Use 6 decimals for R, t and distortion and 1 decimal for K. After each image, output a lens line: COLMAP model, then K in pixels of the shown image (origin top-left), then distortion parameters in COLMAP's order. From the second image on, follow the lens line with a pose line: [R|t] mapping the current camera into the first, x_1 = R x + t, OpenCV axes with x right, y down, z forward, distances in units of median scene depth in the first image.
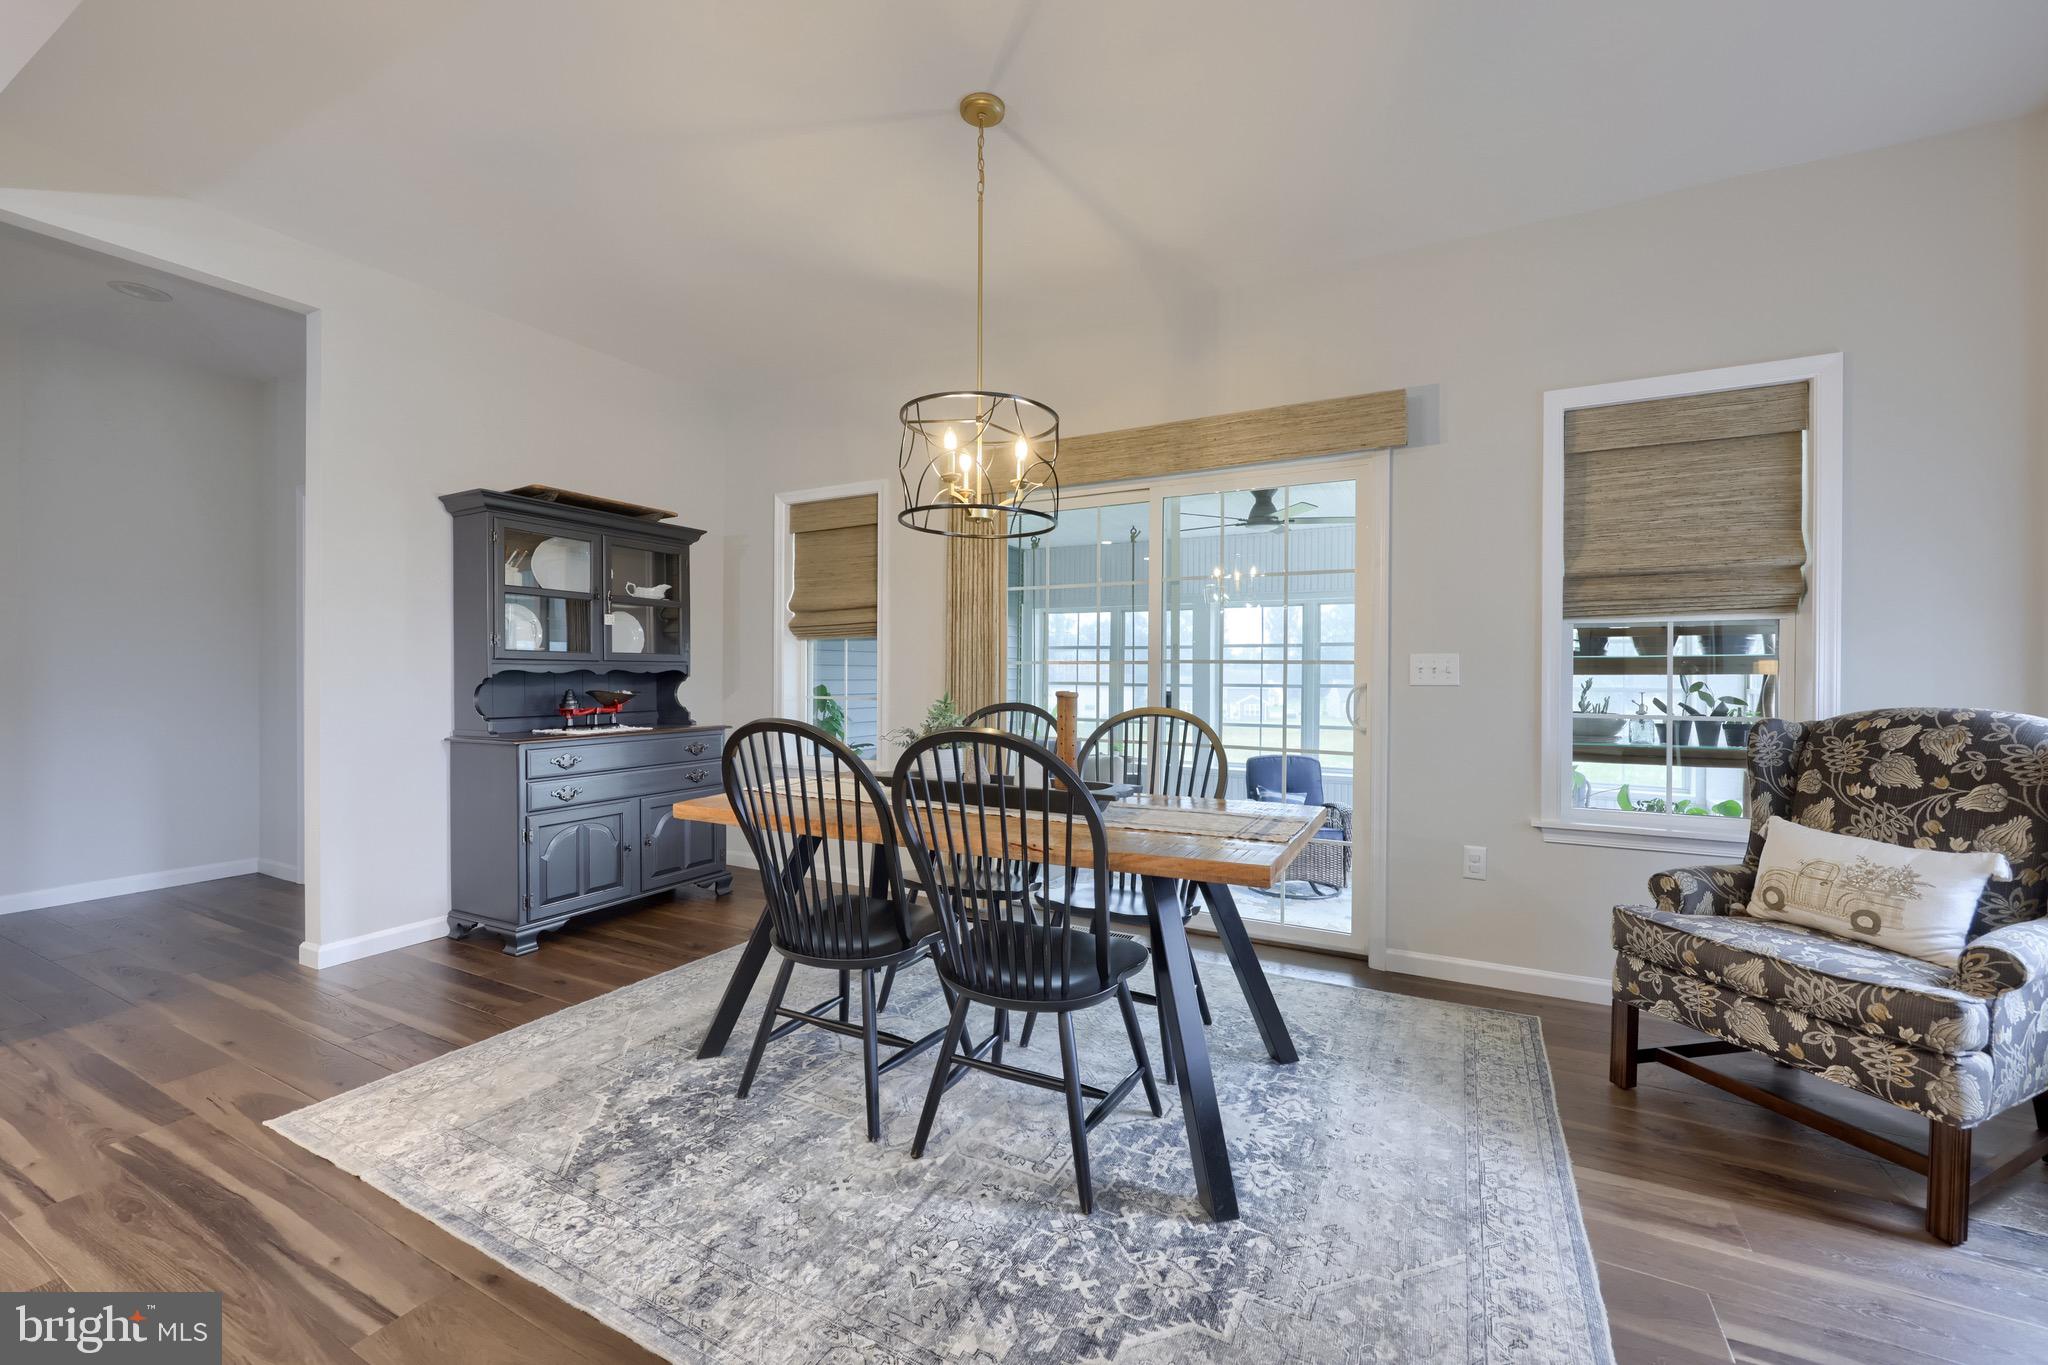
lens RADIAL K [[831.2, 0, 1024.0], [0, 831.2, 682.5], [0, 0, 1]] dist [0.000276, -0.000309]
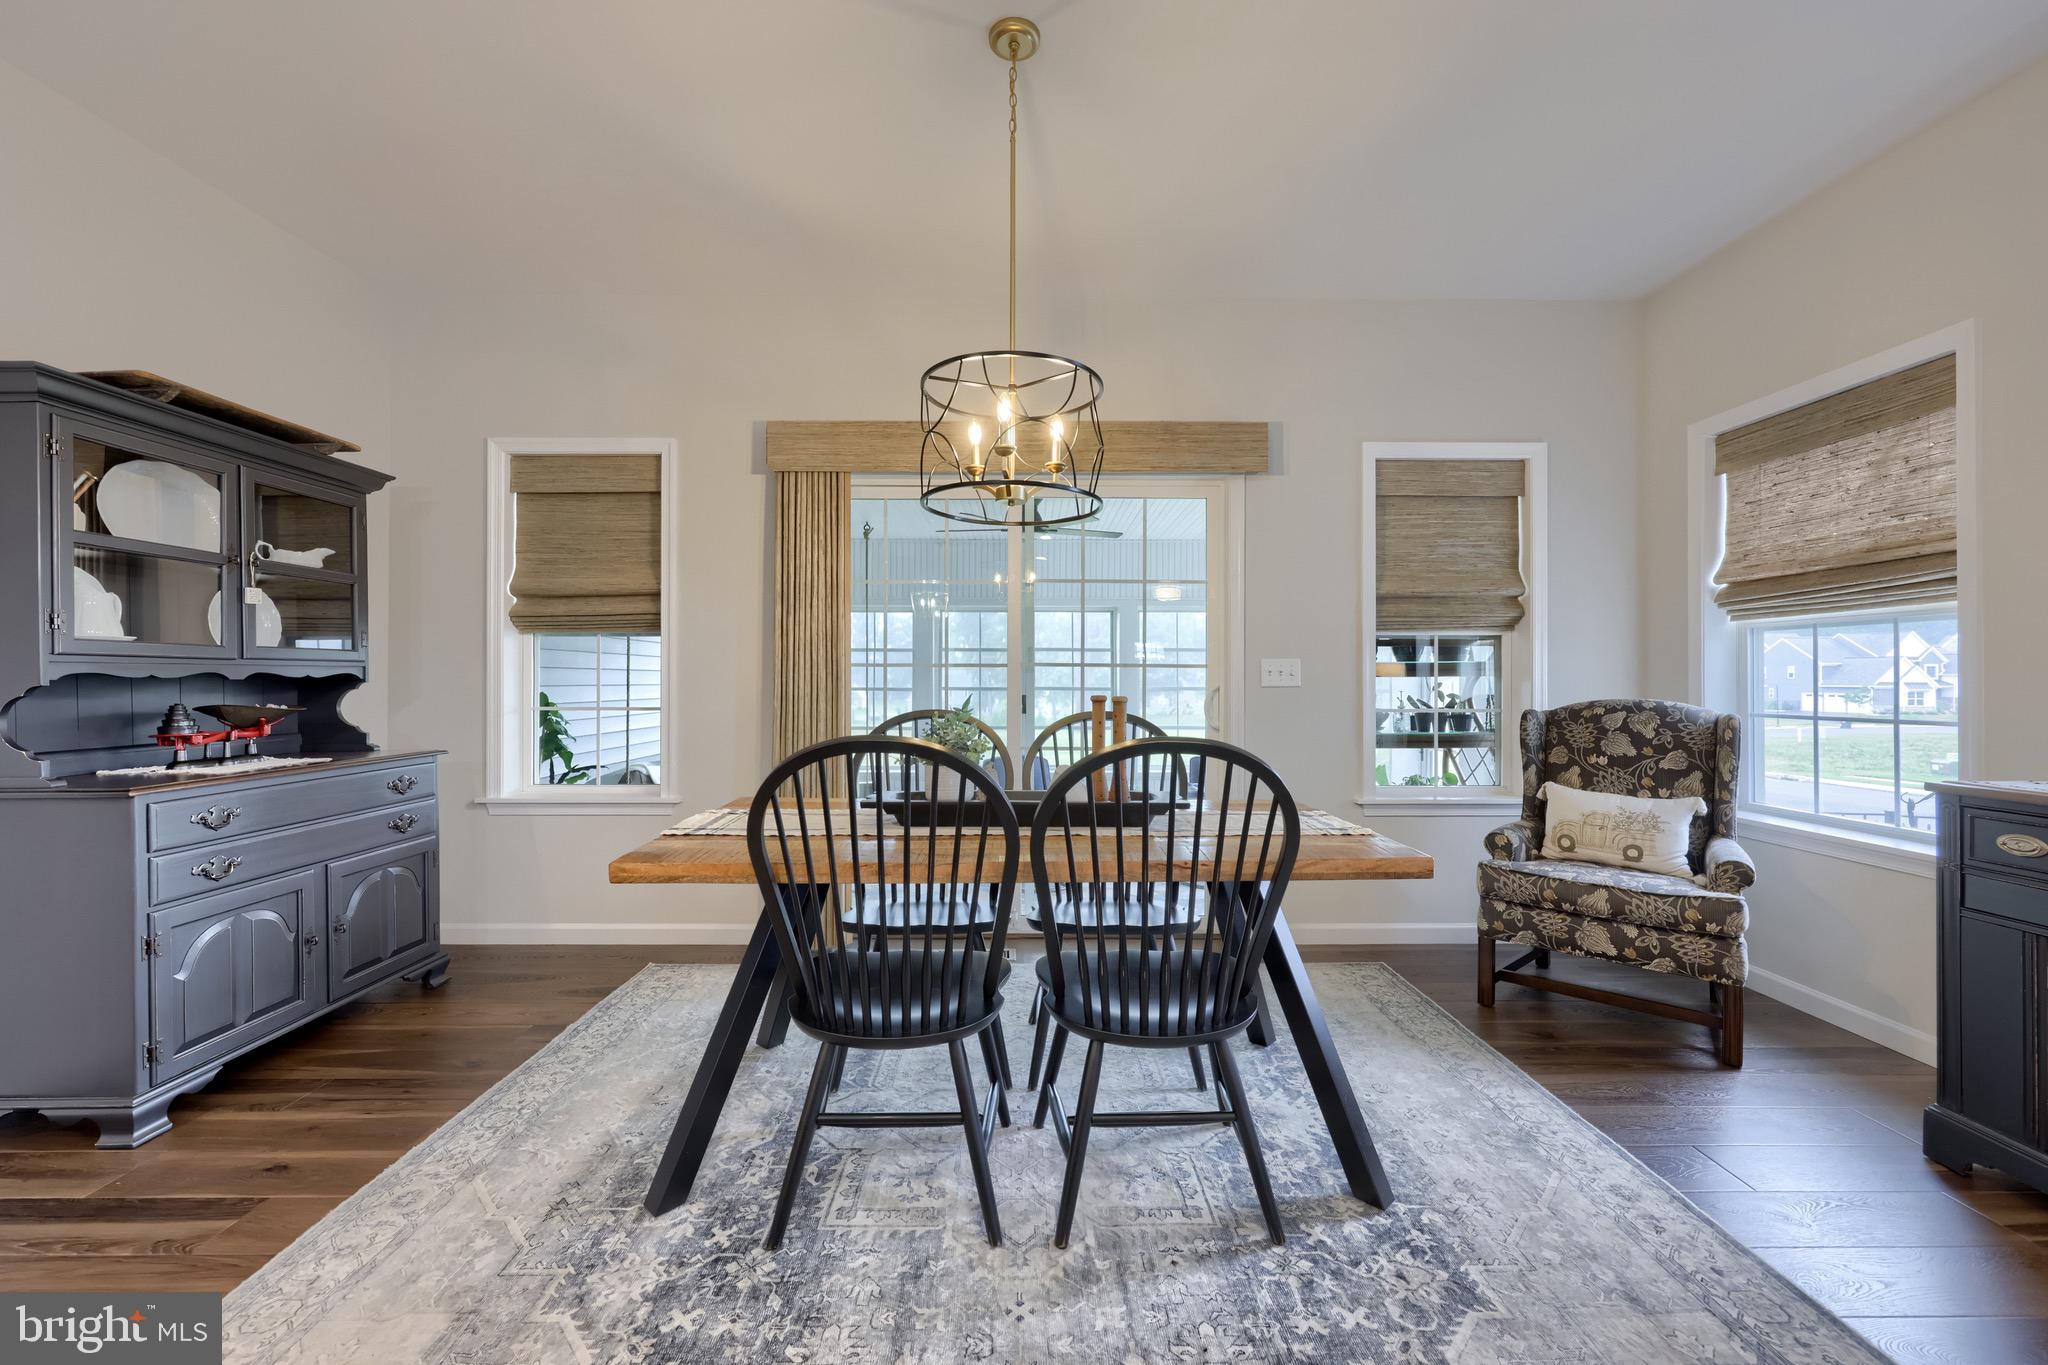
lens RADIAL K [[831.2, 0, 1024.0], [0, 831.2, 682.5], [0, 0, 1]] dist [0.000276, -0.000309]
pose [[0.876321, -0.004704, 0.481705, -0.454702], [0.007295, 0.999967, -0.003507, -0.001058], [-0.481673, 0.006587, 0.876326, 0.217765]]
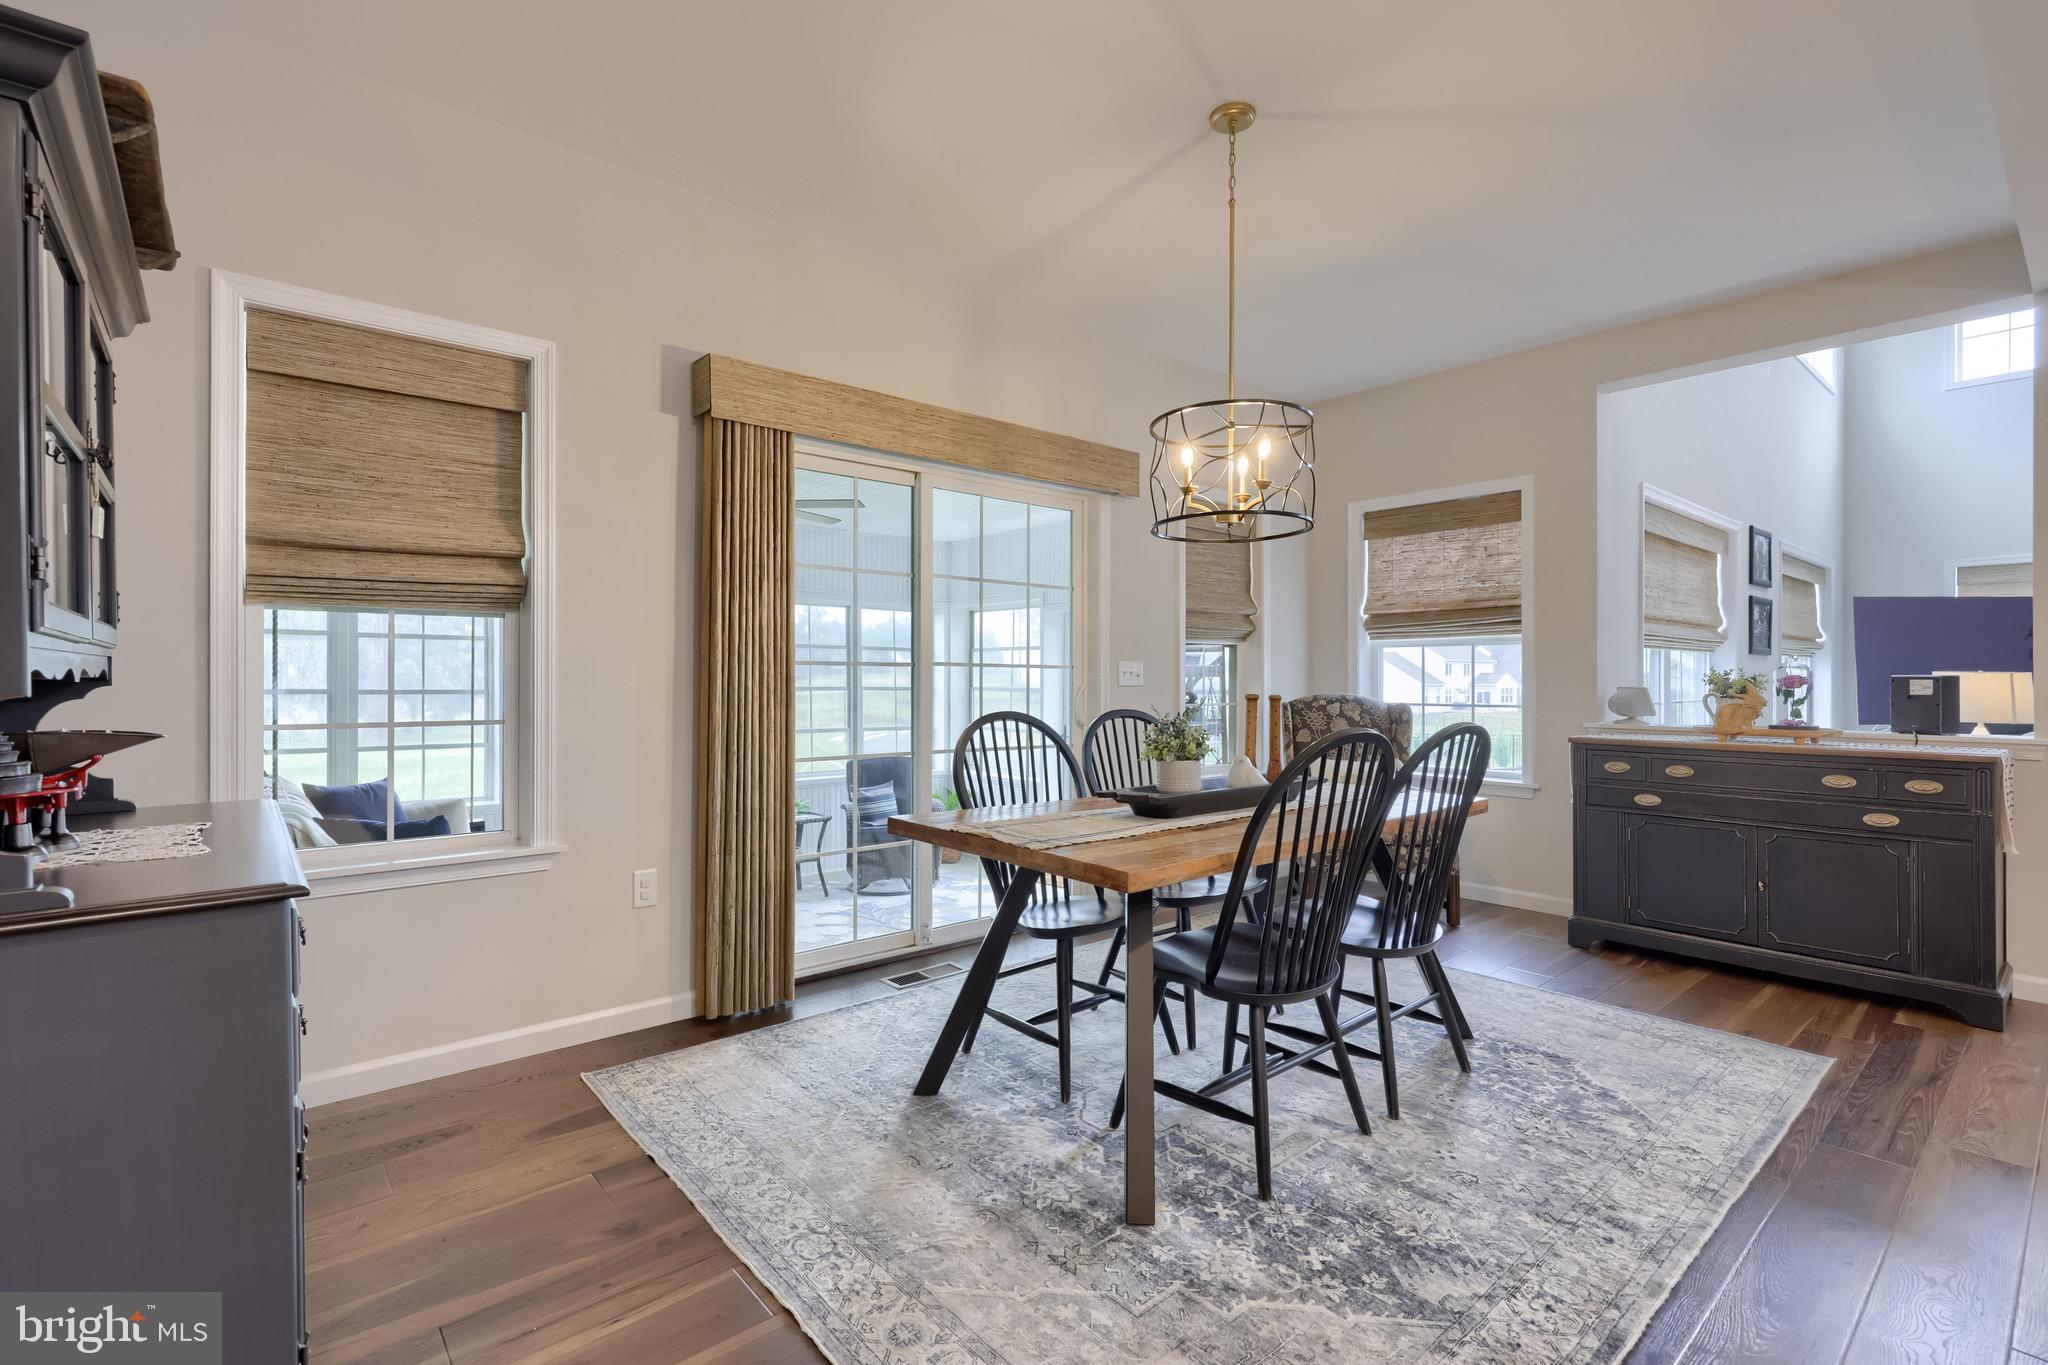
lens RADIAL K [[939.2, 0, 1013.6], [0, 939.2, 683.0], [0, 0, 1]] dist [0.003980, 0.000505]
pose [[0.355850, -0.007639, 0.934512, -1.172613], [0.008610, 0.999951, 0.004896, -0.012587], [-0.934503, 0.006304, 0.355898, 0.819287]]
